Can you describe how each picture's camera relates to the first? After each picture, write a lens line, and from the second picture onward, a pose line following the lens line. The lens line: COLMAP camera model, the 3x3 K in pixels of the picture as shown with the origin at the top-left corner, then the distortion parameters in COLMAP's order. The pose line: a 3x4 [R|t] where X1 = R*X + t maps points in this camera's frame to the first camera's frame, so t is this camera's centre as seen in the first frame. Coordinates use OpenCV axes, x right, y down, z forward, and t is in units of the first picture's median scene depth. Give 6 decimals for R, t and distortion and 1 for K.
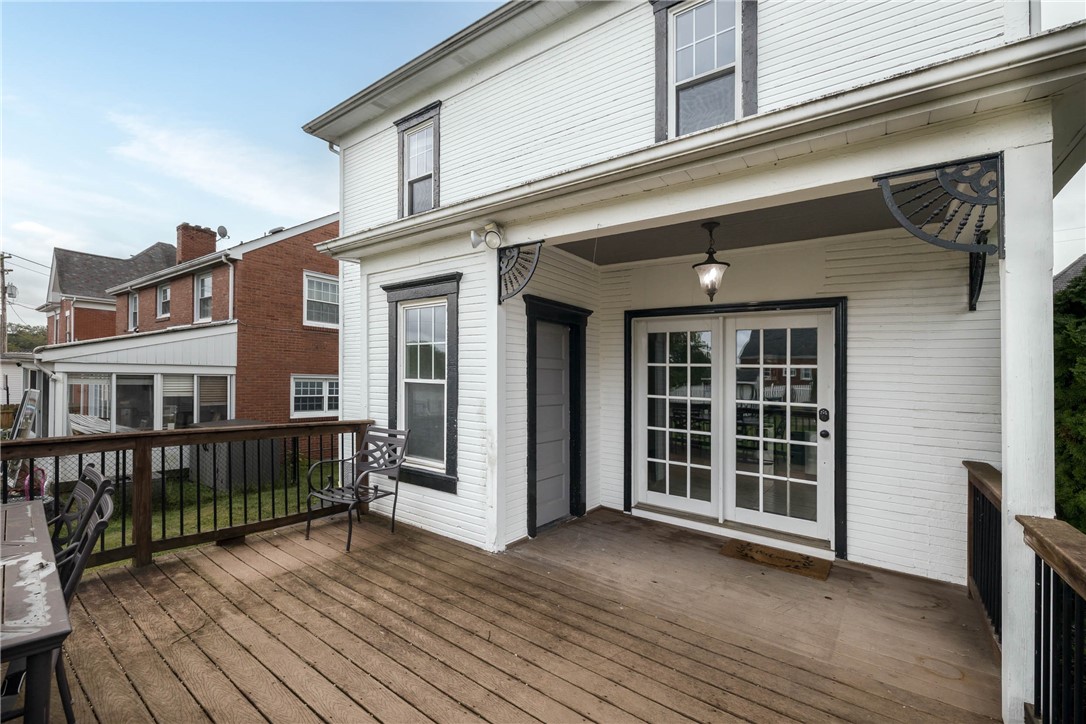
lens RADIAL K [[459.8, 0, 530.3], [0, 459.8, 341.8], [0, 0, 1]] dist [-0.000728, 0.000020]
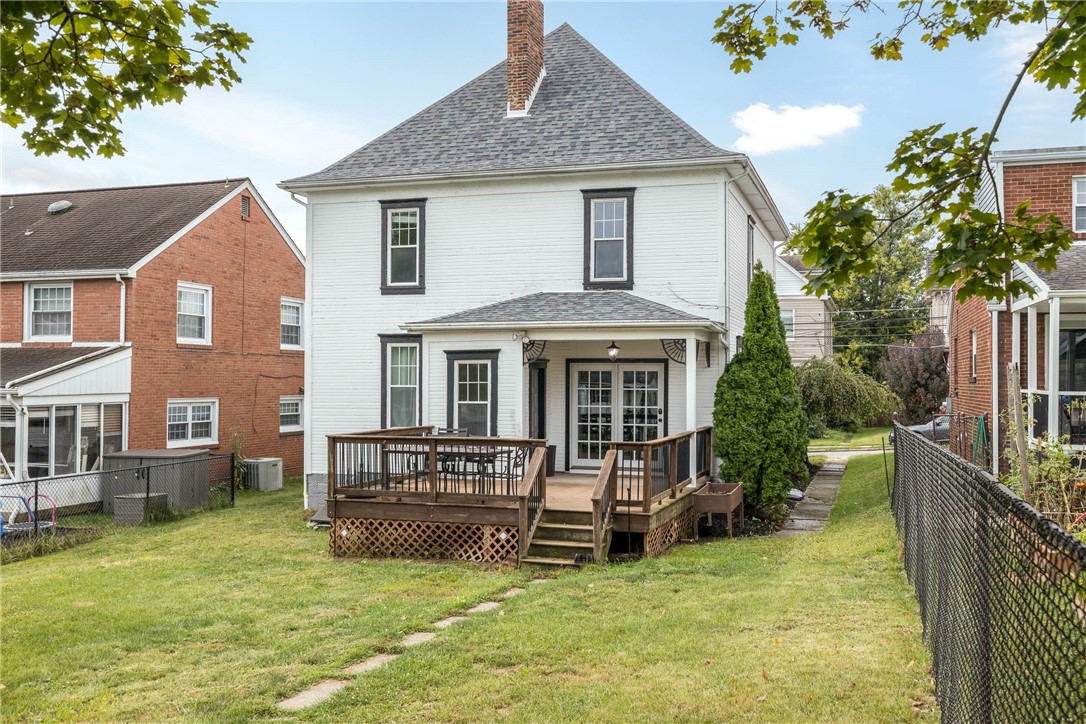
lens RADIAL K [[1077.7, 0, 542.9], [0, 1077.7, 363.5], [0, 0, 1]] dist [-0.003173, 0.000000]
pose [[0.943740, -0.024341, 0.329792, -0.635942], [0.002169, 0.997721, 0.067433, -0.167708], [-0.330682, -0.062924, 0.941642, -1.467482]]
